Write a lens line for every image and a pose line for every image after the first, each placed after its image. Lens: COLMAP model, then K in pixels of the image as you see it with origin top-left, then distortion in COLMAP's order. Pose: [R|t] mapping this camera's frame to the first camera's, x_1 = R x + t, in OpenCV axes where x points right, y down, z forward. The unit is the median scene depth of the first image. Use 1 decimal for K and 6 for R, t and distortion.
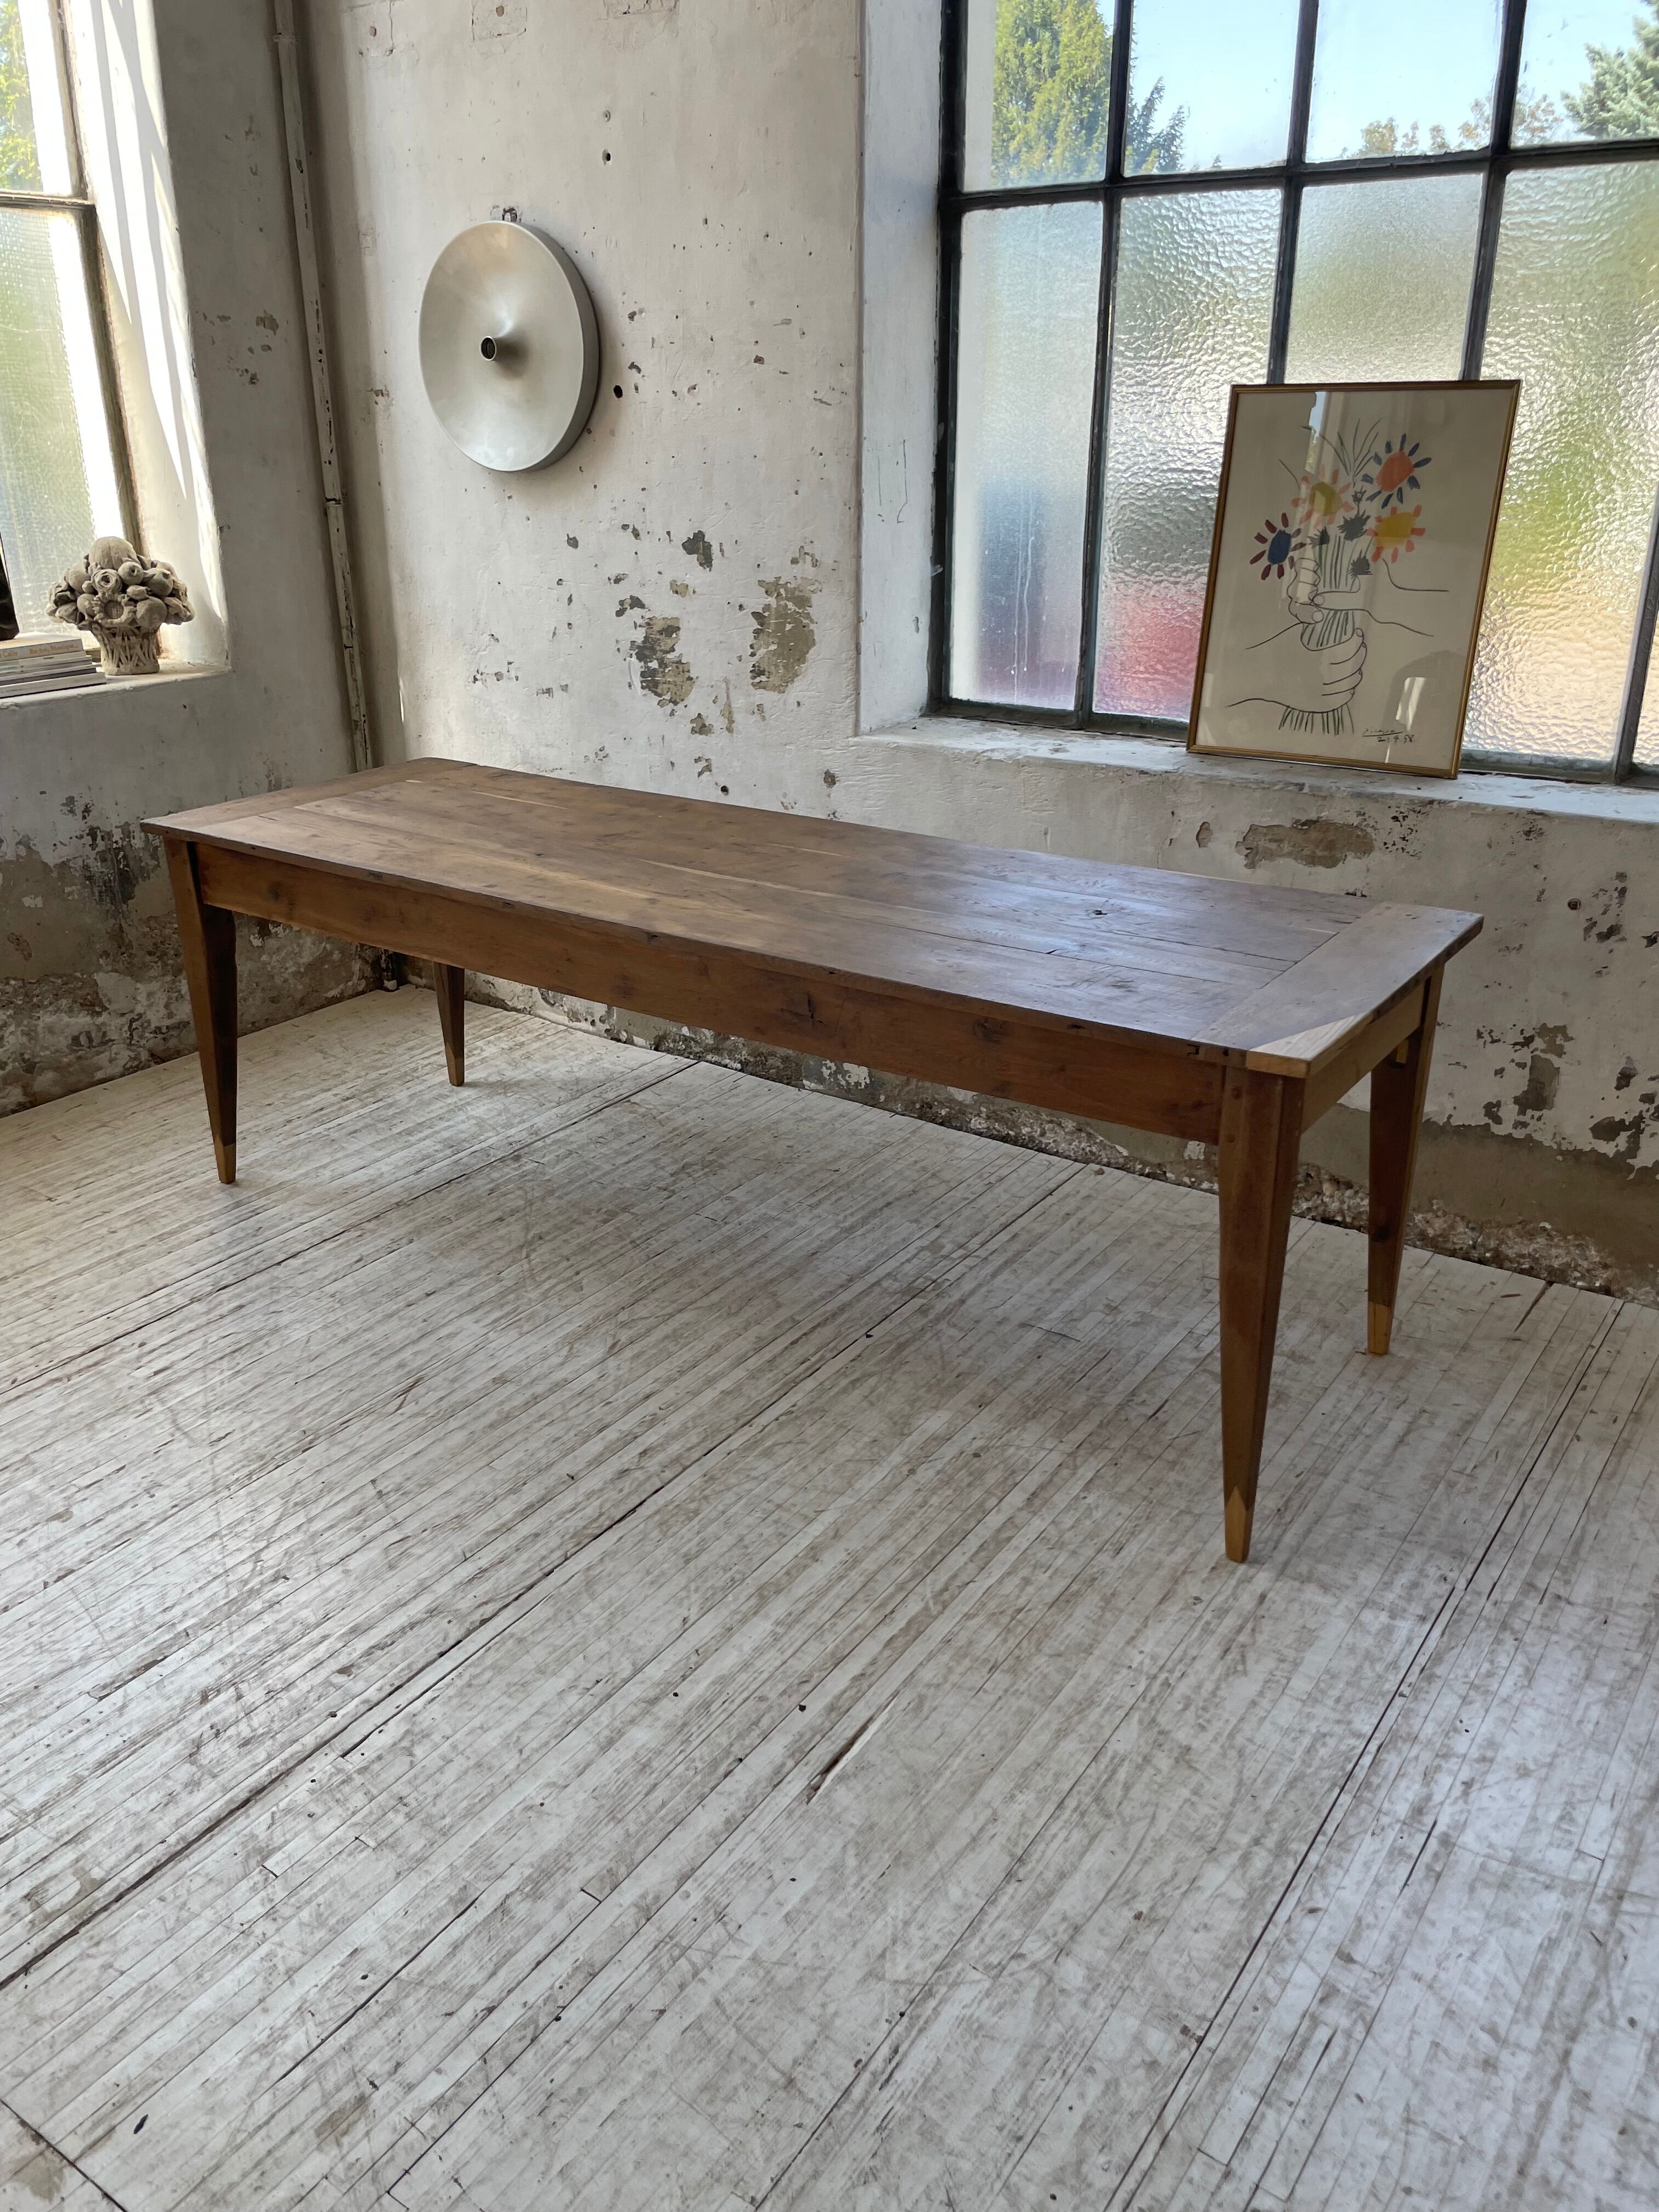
lens RADIAL K [[1691.8, 0, 828.0], [0, 1691.8, 1087.3], [0, 0, 1]] dist [0.084354, -0.120216]
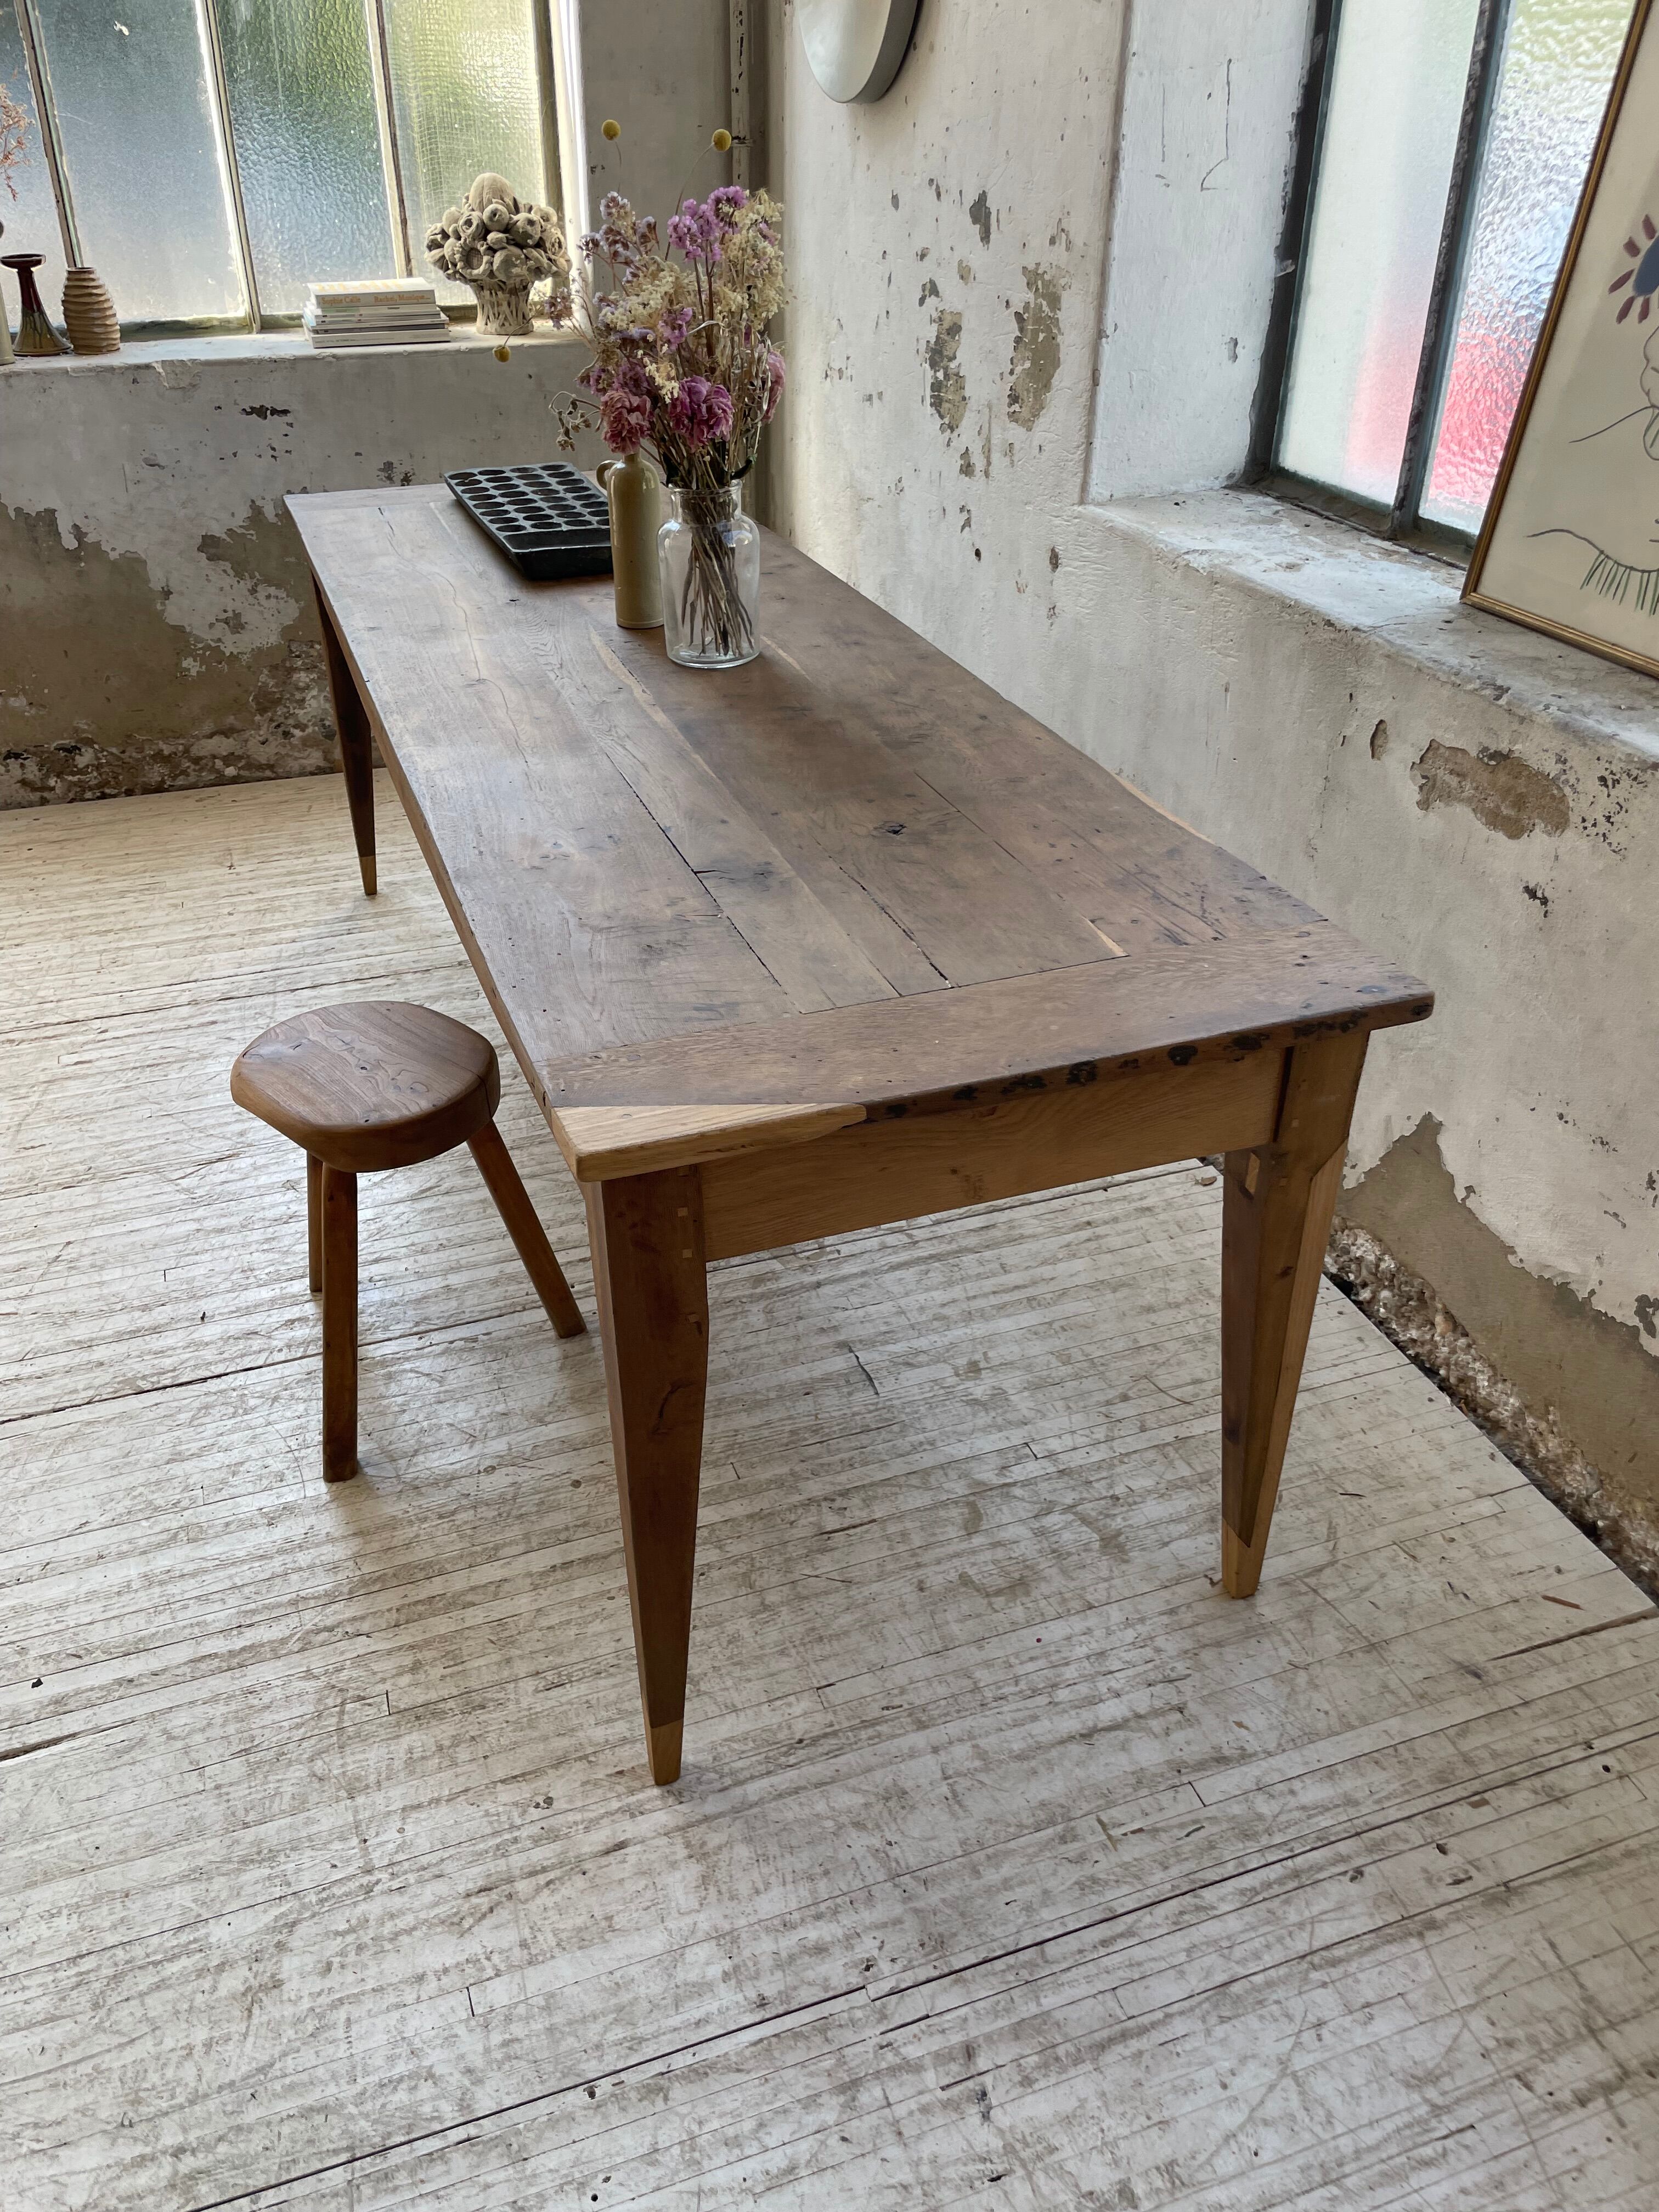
lens RADIAL K [[1691.8, 0, 804.0], [0, 1691.8, 1113.1], [0, 0, 1]] dist [0.084354, -0.120216]
pose [[0.810533, 0.311816, -0.495789, 0.397245], [-0.219328, 0.946499, 0.236717, -0.118053], [0.543076, -0.083127, 0.835559, 0.333880]]
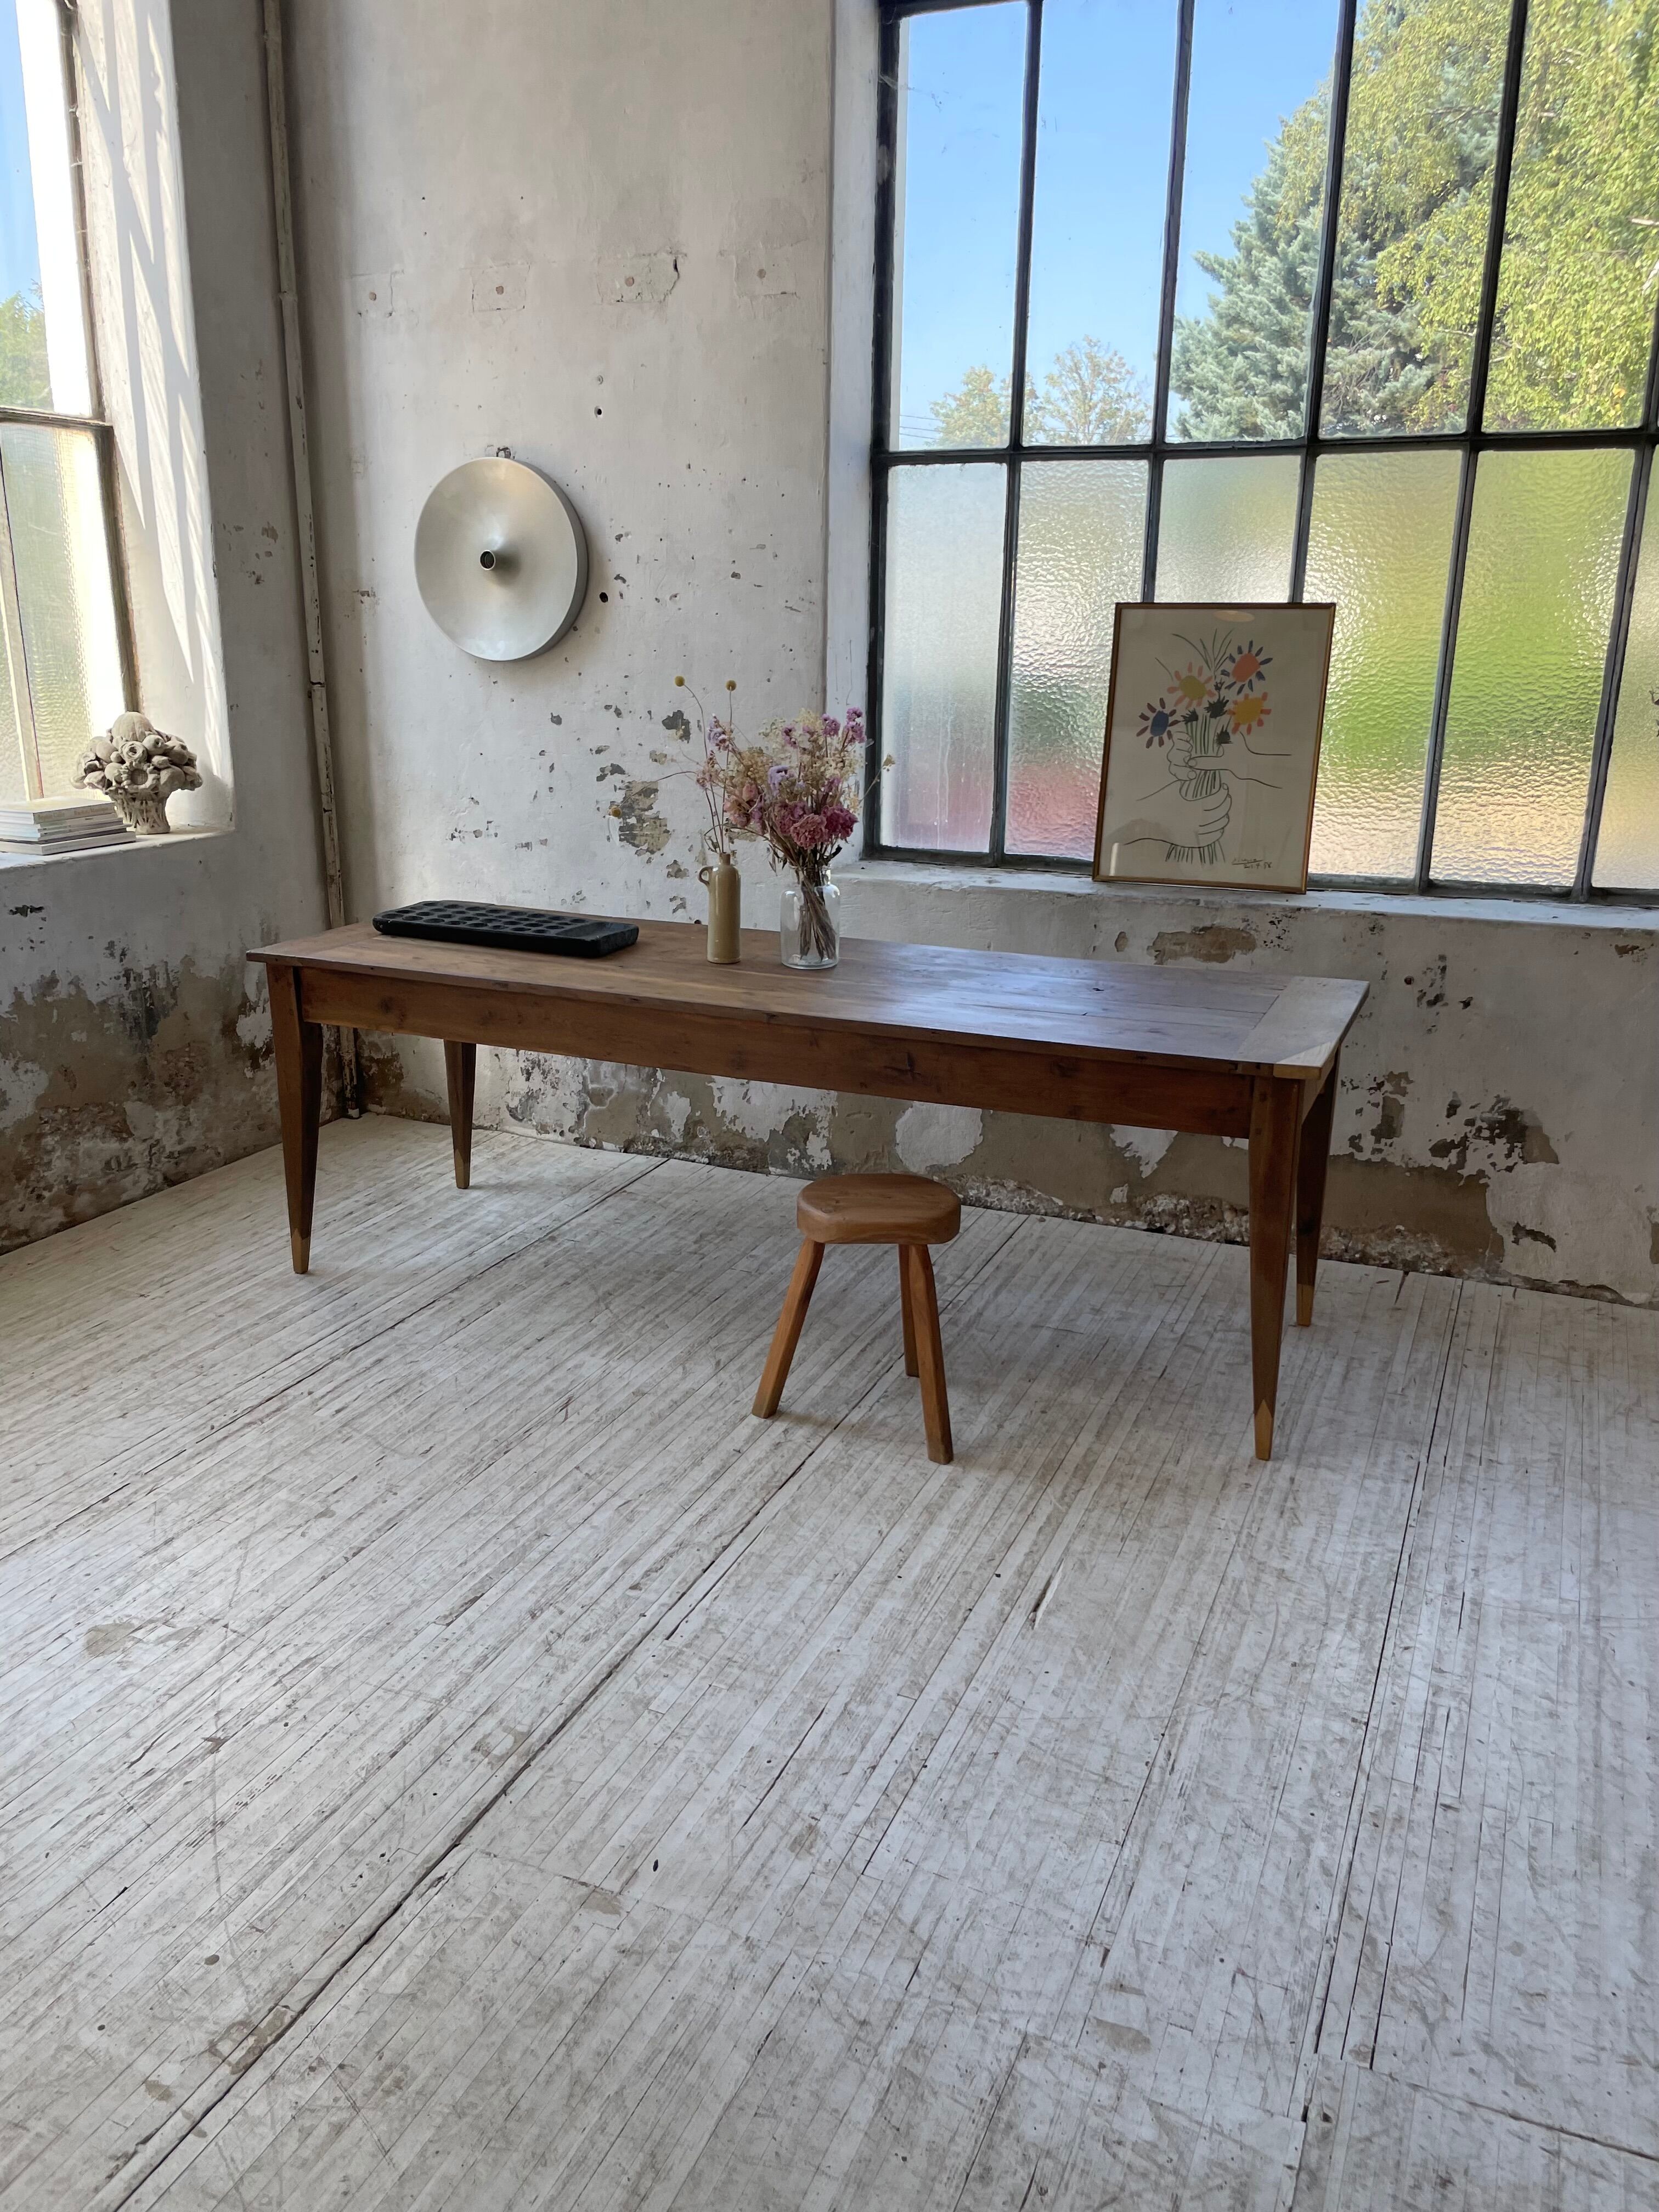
lens RADIAL K [[1686.5, 0, 835.4], [0, 1686.5, 1104.1], [0, 0, 1]] dist [0.090814, -0.130154]
pose [[0.978221, -0.042093, 0.203253, -0.247520], [0.061419, 0.994071, -0.089728, 0.072229], [-0.198271, 0.100258, 0.975006, -0.181462]]
